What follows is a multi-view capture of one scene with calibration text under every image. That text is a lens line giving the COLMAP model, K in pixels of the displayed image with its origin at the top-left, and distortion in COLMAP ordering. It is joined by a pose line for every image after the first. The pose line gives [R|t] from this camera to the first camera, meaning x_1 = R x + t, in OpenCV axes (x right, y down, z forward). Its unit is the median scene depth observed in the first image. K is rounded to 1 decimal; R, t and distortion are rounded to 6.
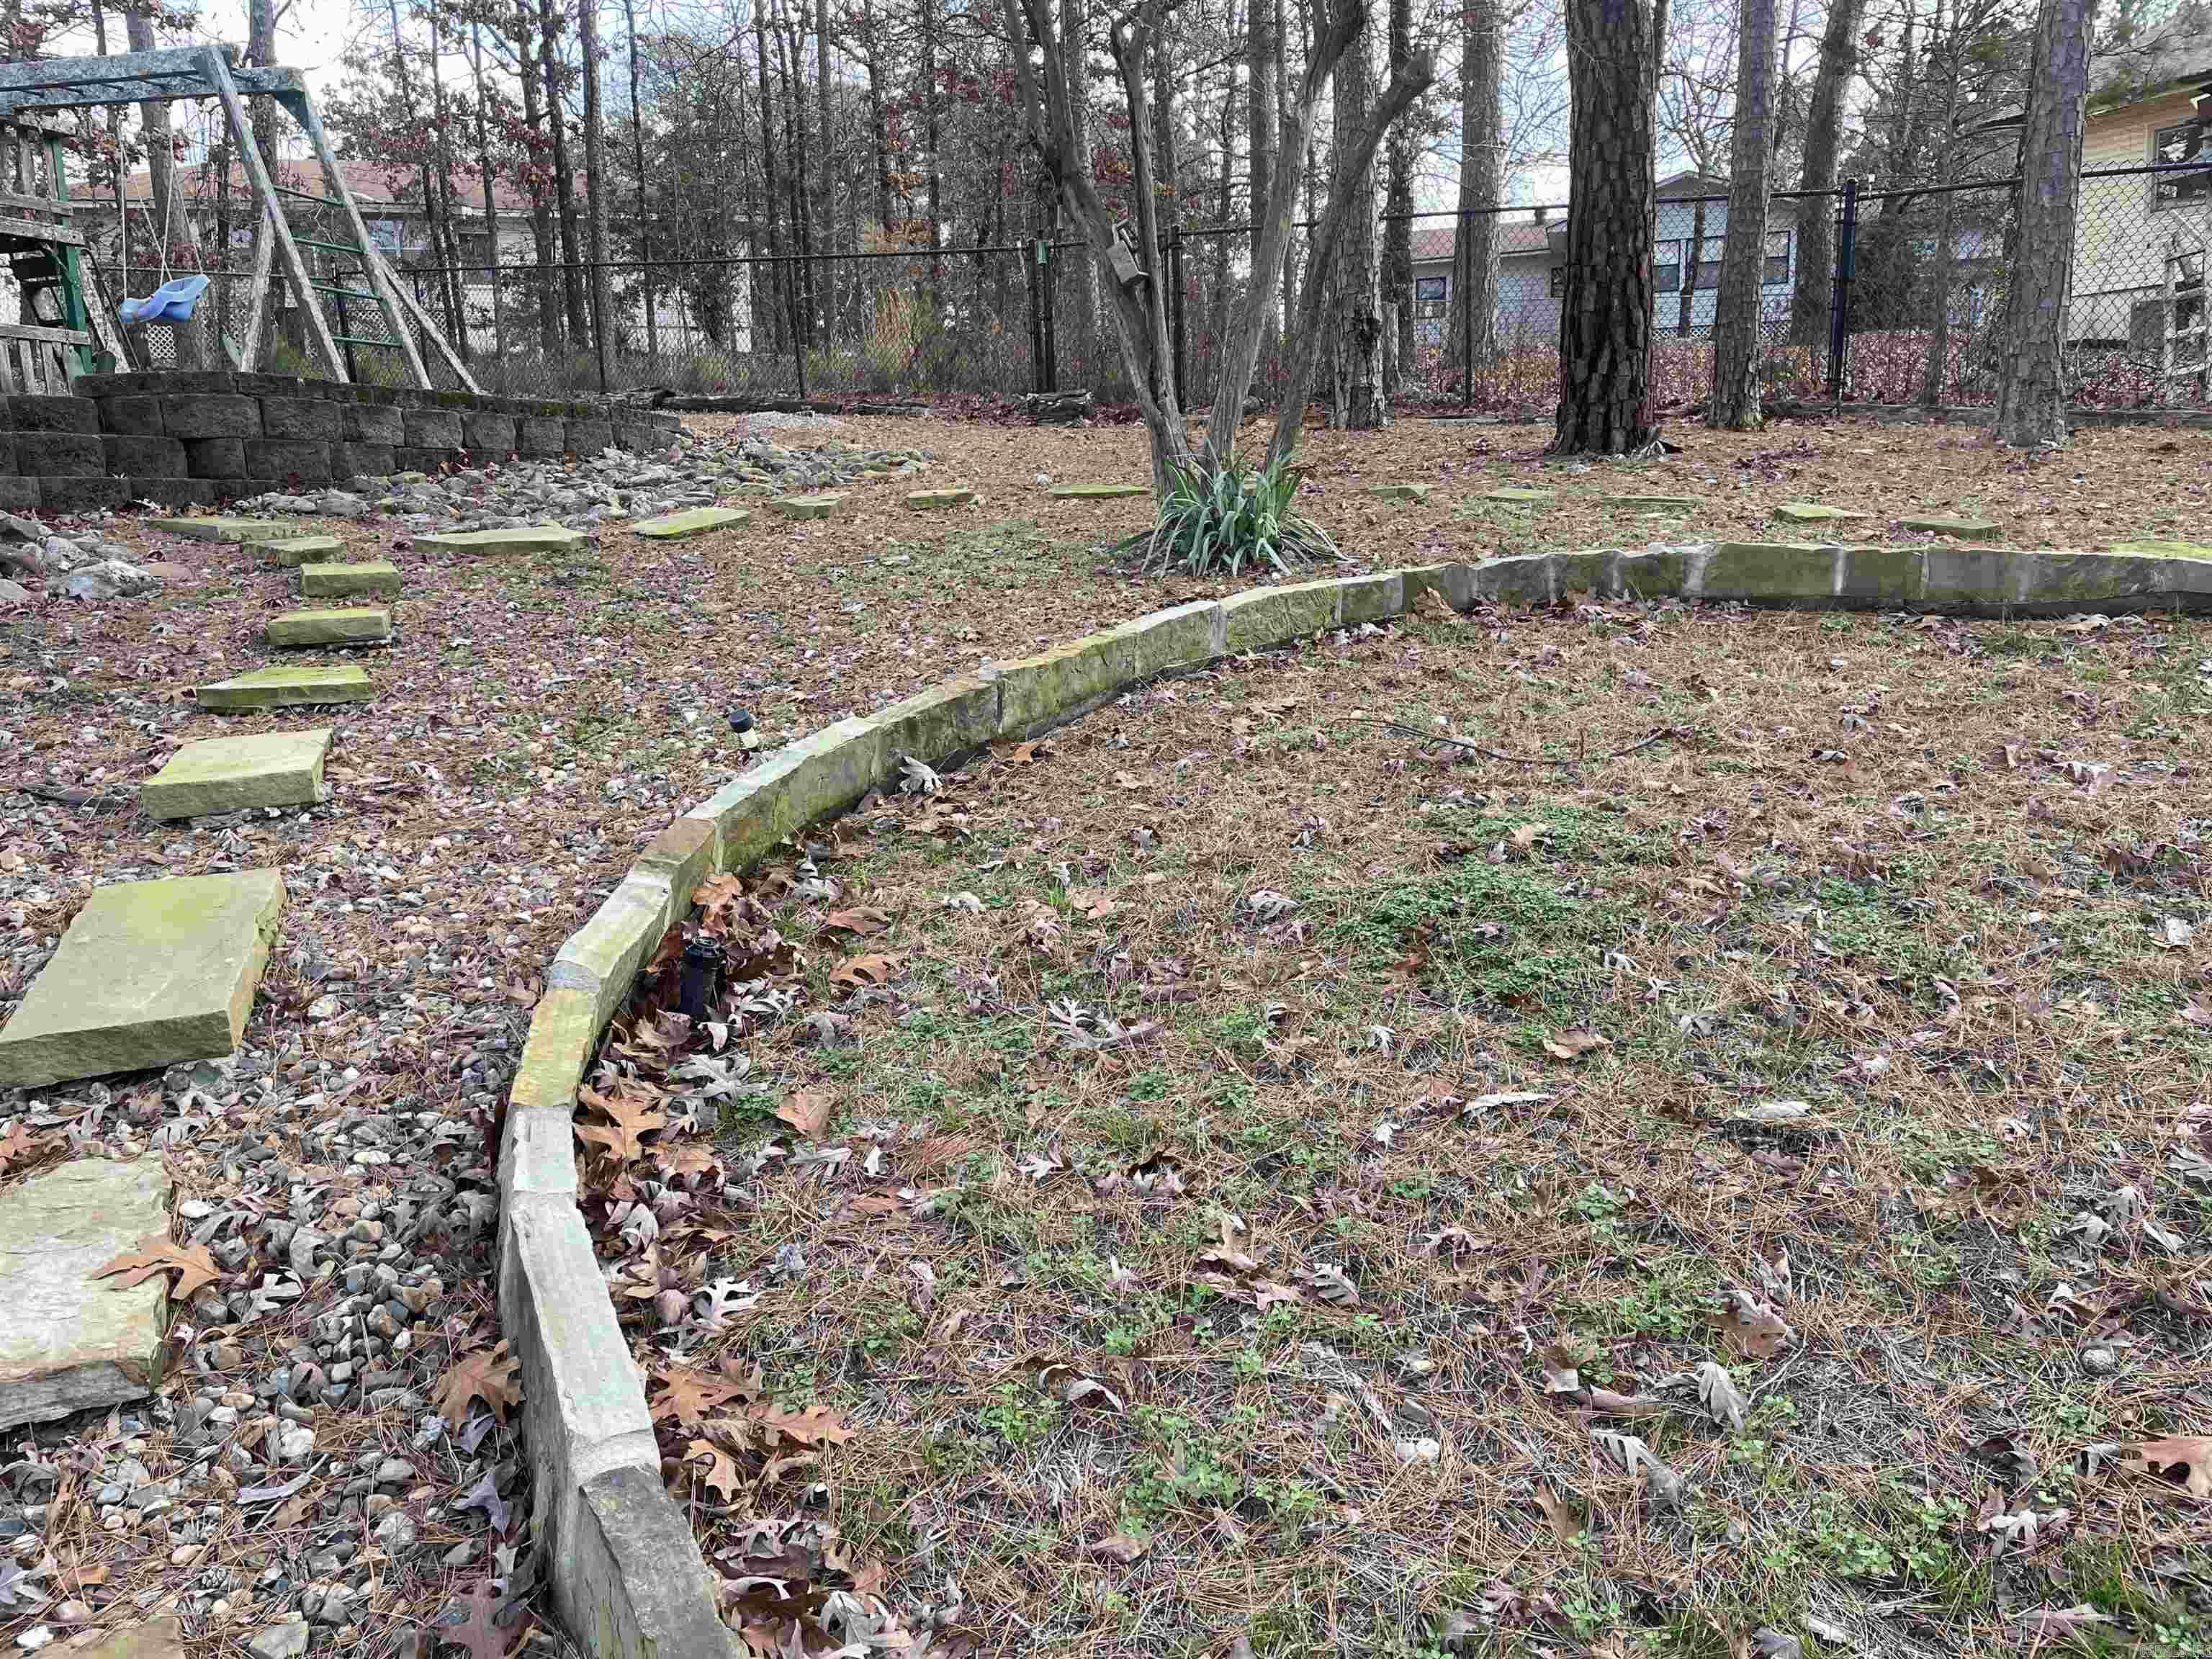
lens RADIAL K [[1676.8, 0, 1109.1], [0, 1676.8, 830.1], [0, 0, 1]] dist [0.091336, -0.106256]
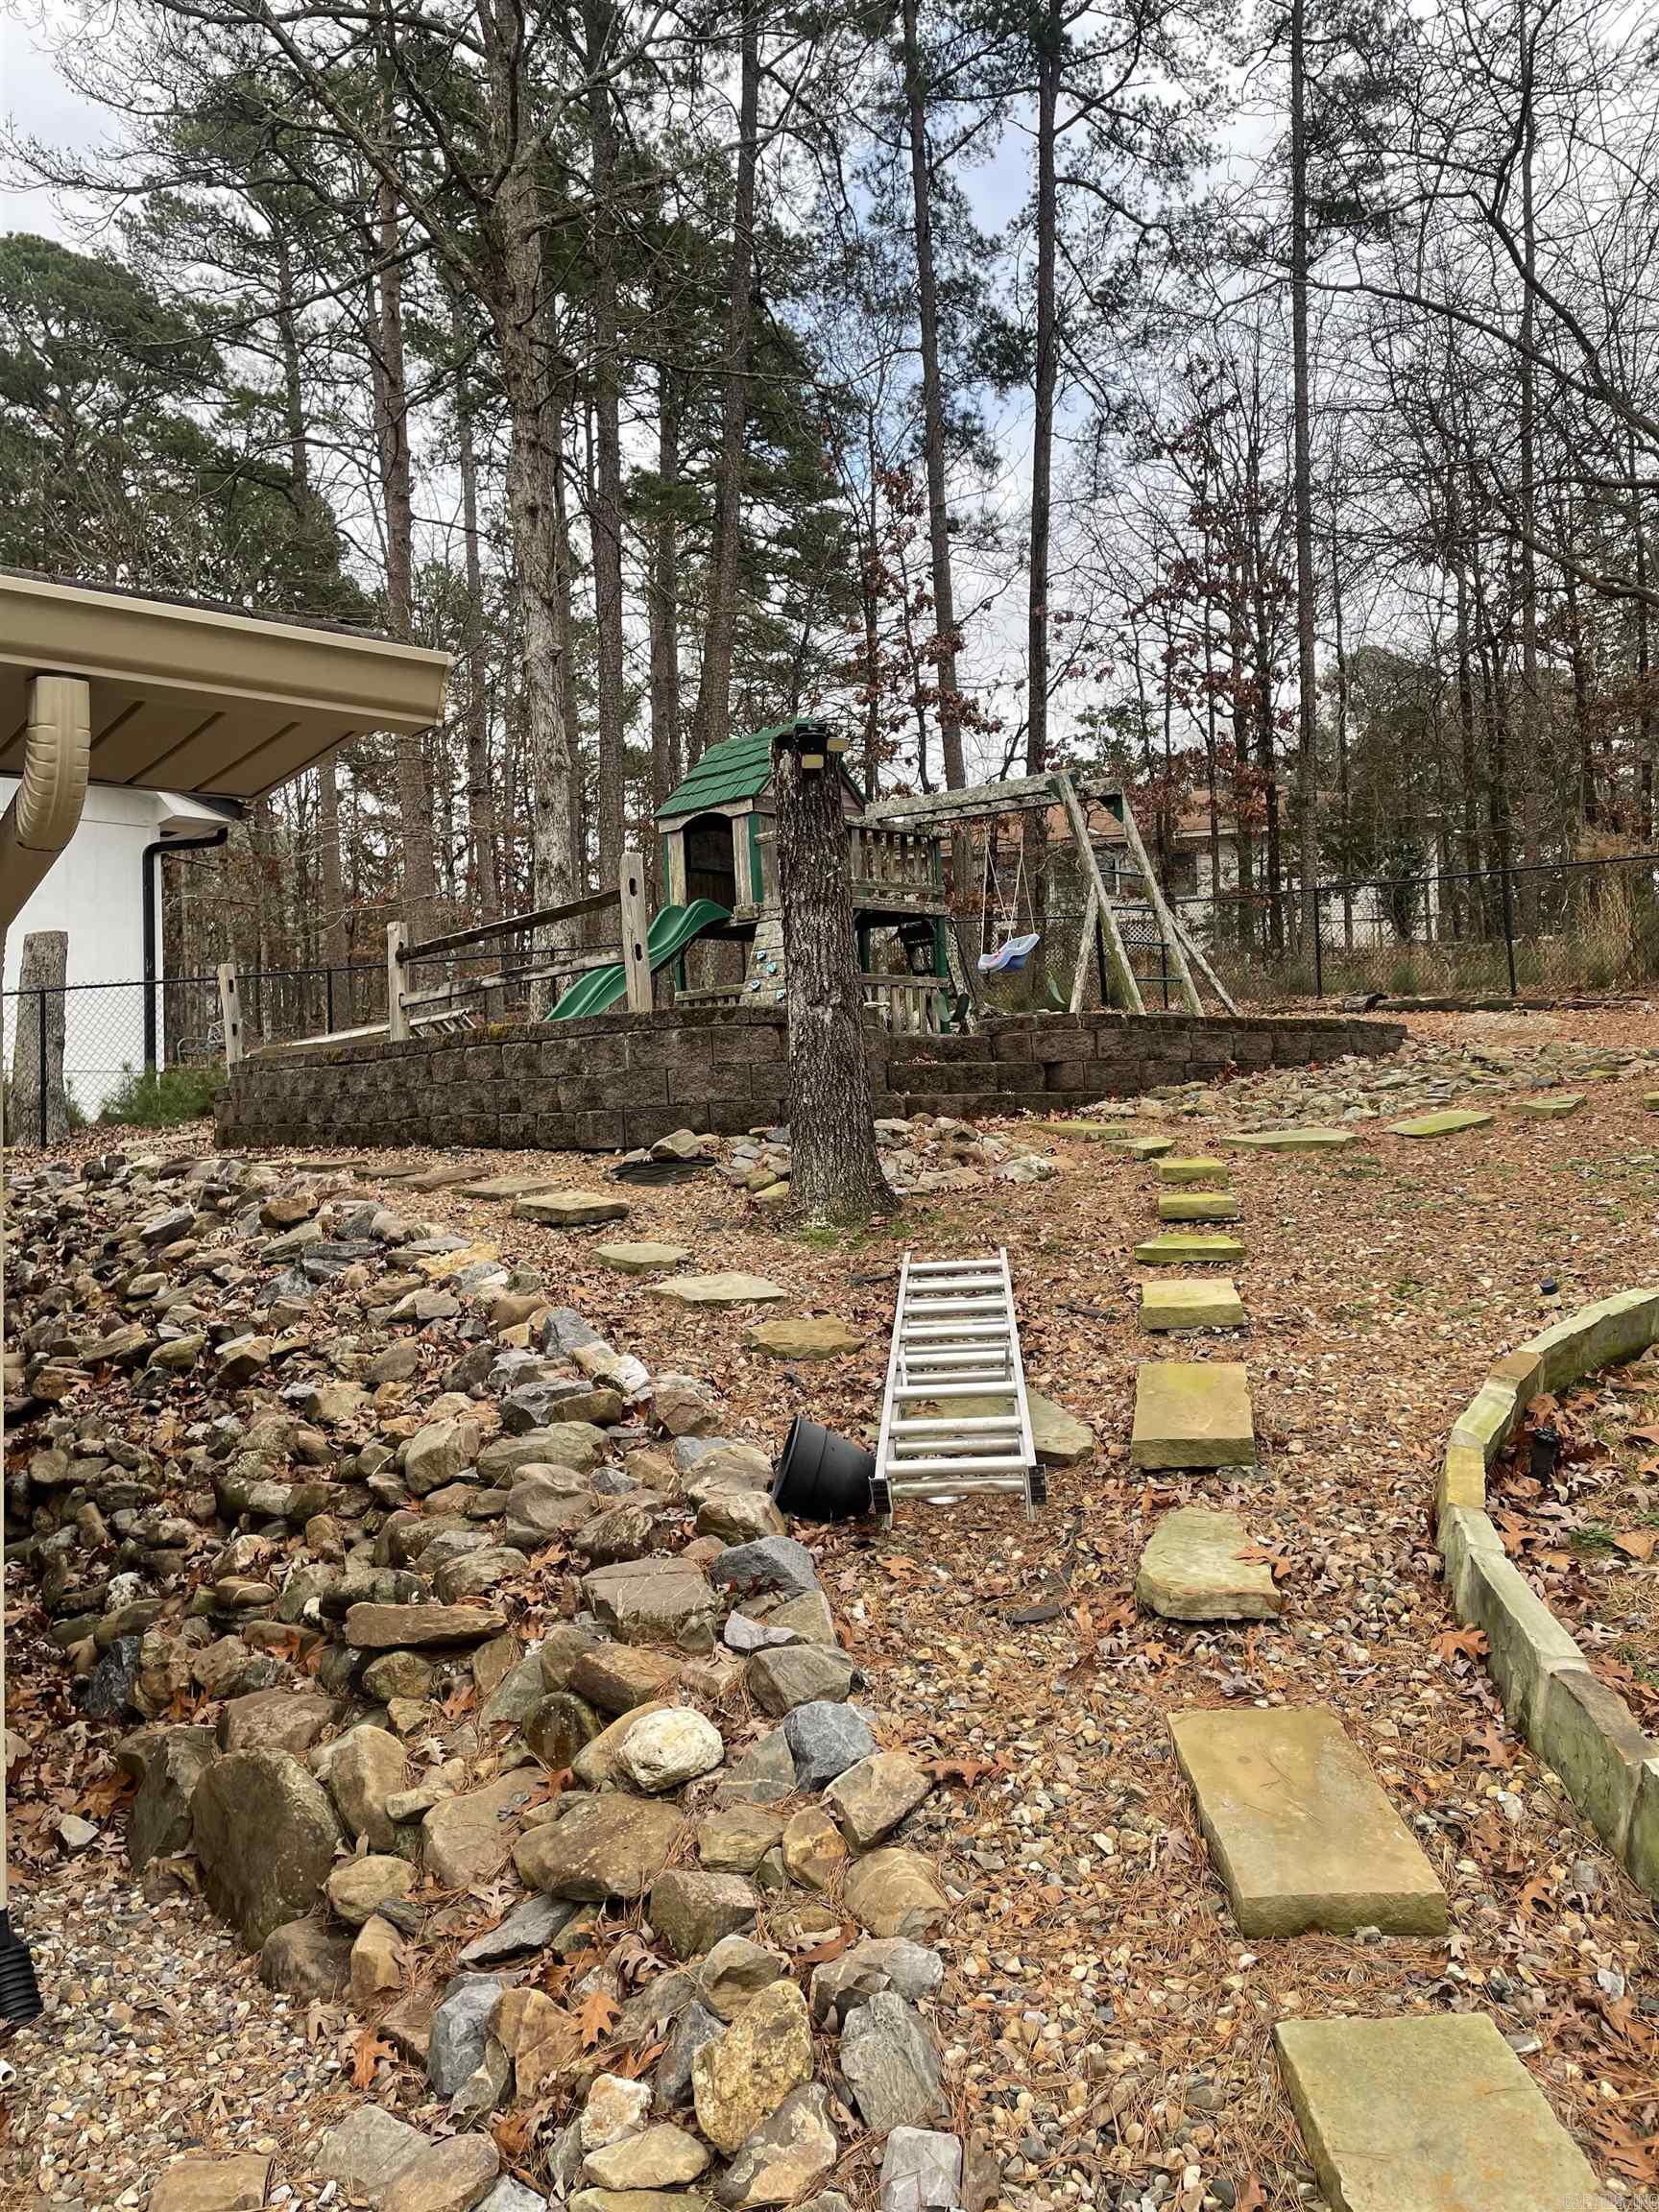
lens RADIAL K [[1676.8, 0, 819.6], [0, 1676.8, 1094.6], [0, 0, 1]] dist [0.091336, -0.106256]
pose [[0.854760, -0.007622, -0.518967, -0.005208], [-0.086902, 0.983675, -0.157578, 0.048609], [0.511696, 0.179791, 0.840144, -0.470281]]
